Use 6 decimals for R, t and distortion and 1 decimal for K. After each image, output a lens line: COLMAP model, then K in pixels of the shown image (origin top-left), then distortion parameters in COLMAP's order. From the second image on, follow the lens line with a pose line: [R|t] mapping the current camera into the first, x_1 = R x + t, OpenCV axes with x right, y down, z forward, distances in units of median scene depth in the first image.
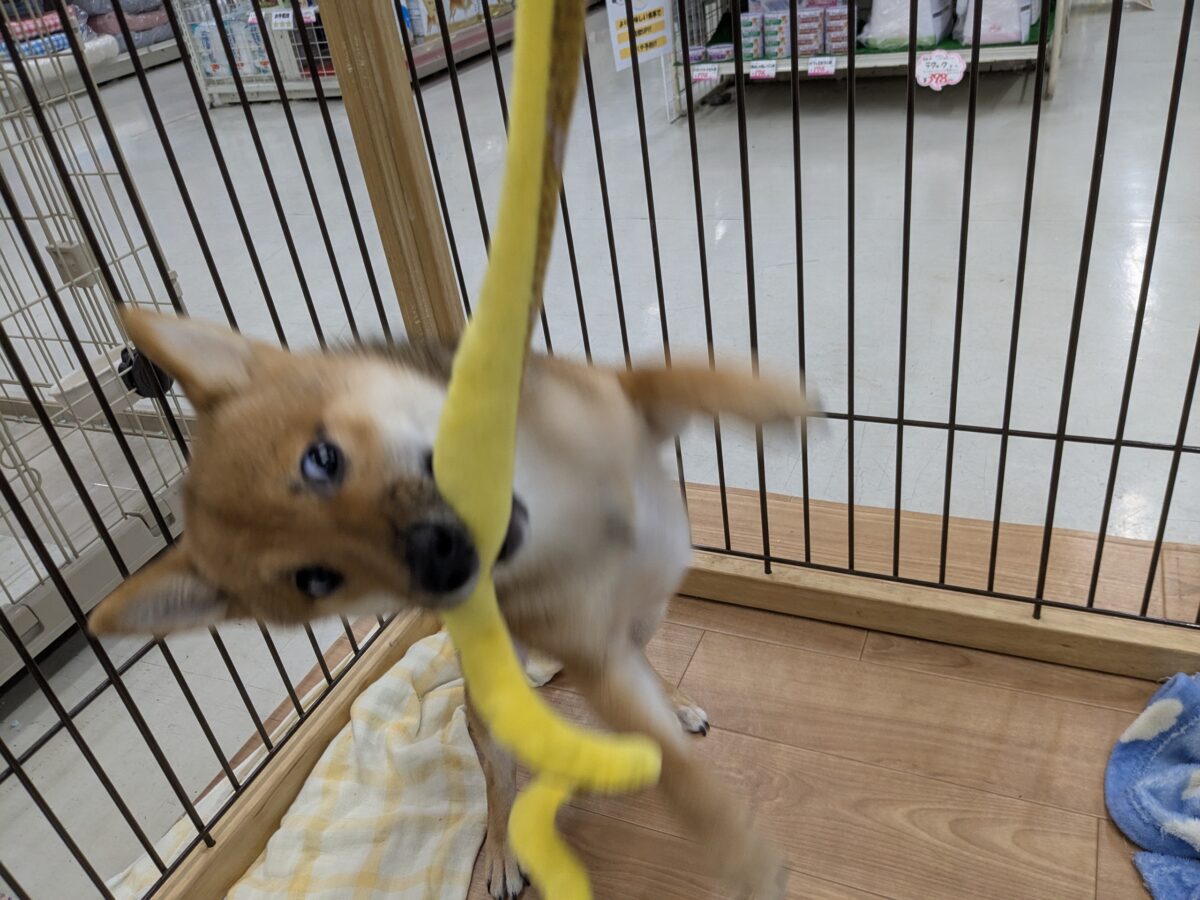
lens RADIAL K [[946.5, 0, 609.4], [0, 946.5, 460.0], [0, 0, 1]] dist [0.014289, -0.048879]
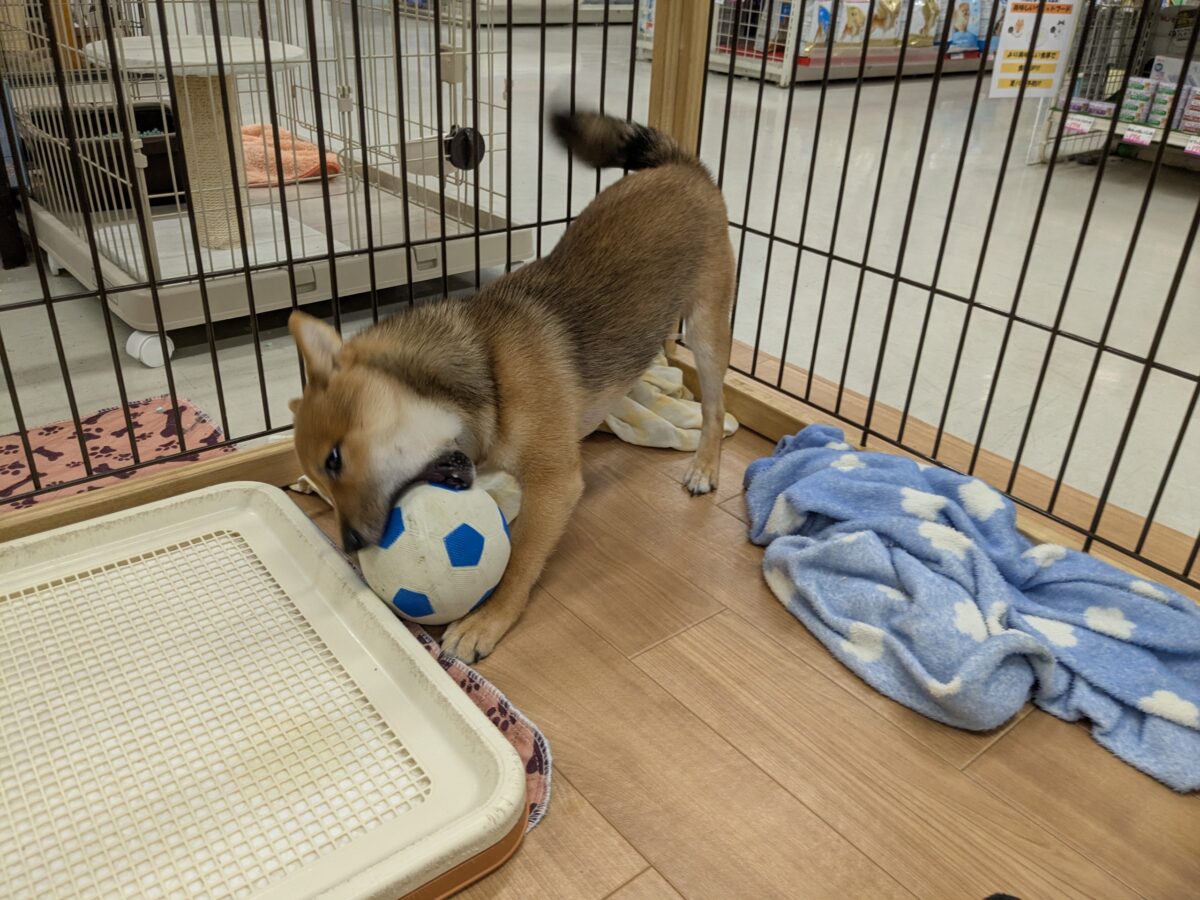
lens RADIAL K [[946.5, 0, 595.5], [0, 946.5, 432.6], [0, 0, 1]] dist [0.014289, -0.048879]
pose [[0.877489, 0.365076, -0.311017, 0.275745], [-0.382994, 0.923743, 0.003741, 0.258295], [0.288666, 0.115835, 0.950397, -0.145549]]
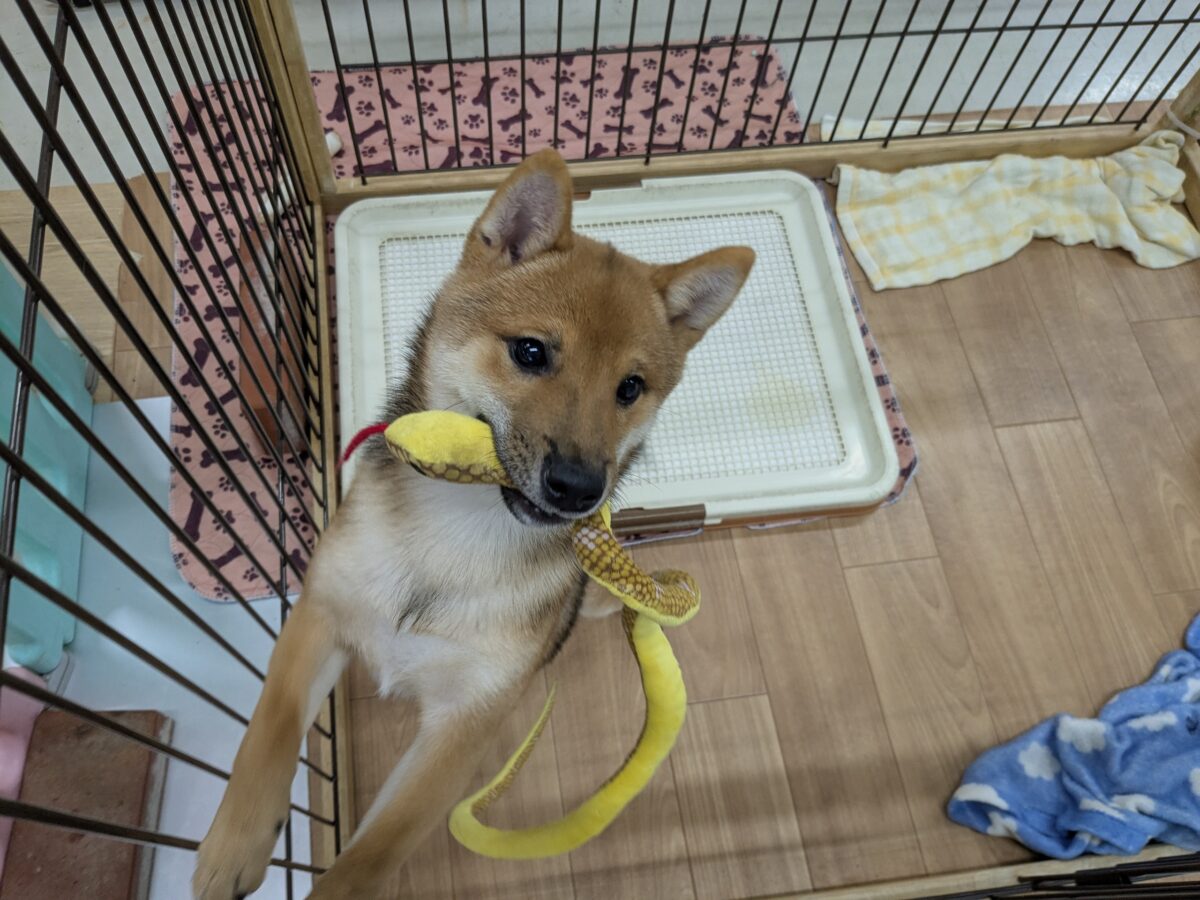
lens RADIAL K [[946.5, 0, 547.2], [0, 946.5, 484.0], [0, 0, 1]] dist [0.014289, -0.048879]
pose [[0.511843, 0.832771, -0.210973, 0.120343], [-0.540584, 0.503083, 0.674297, -0.098000], [0.667672, -0.231086, 0.707682, -0.689997]]
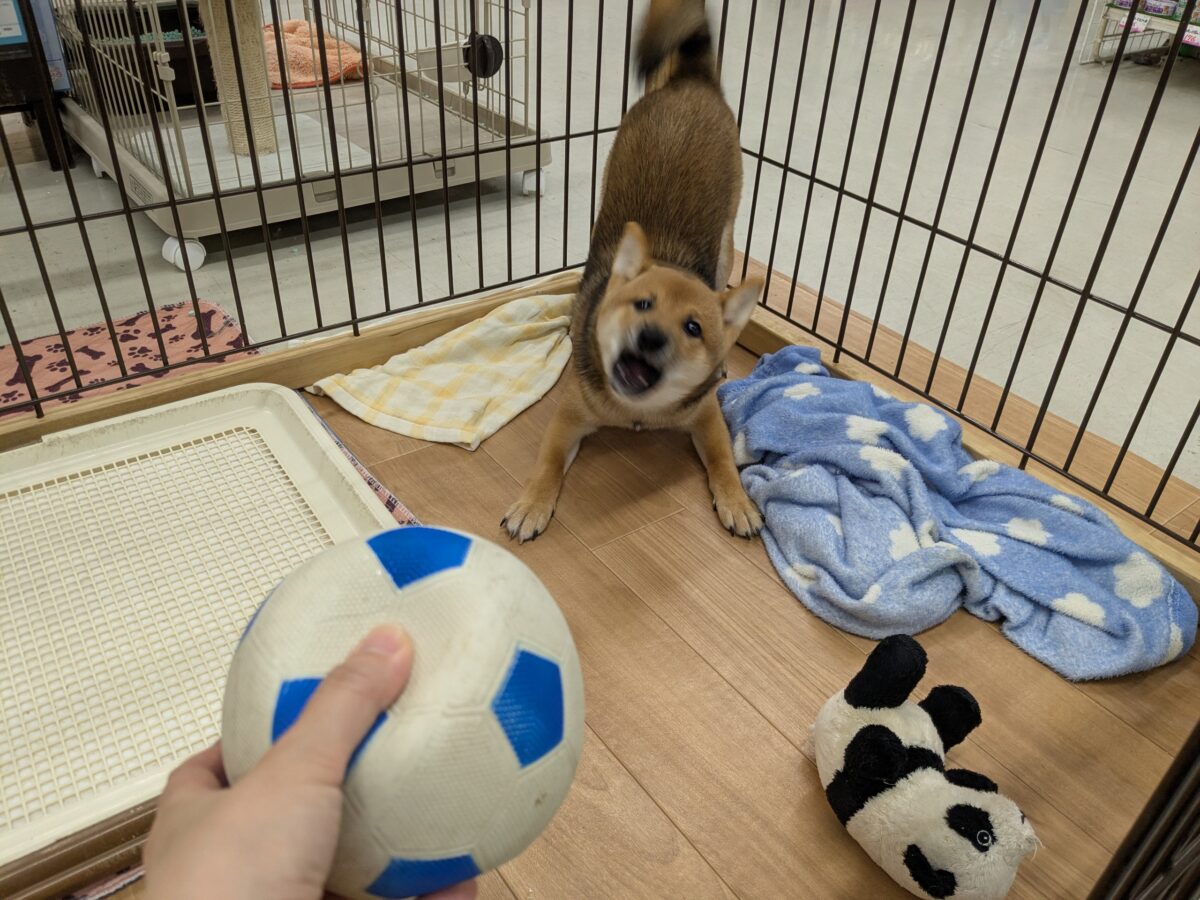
lens RADIAL K [[946.5, 0, 611.4], [0, 946.5, 455.9], [0, 0, 1]] dist [0.014289, -0.048879]
pose [[0.853105, 0.426968, -0.299849, 0.390507], [-0.401117, 0.904255, 0.146385, 0.193872], [0.333642, -0.004607, 0.942689, -0.214434]]
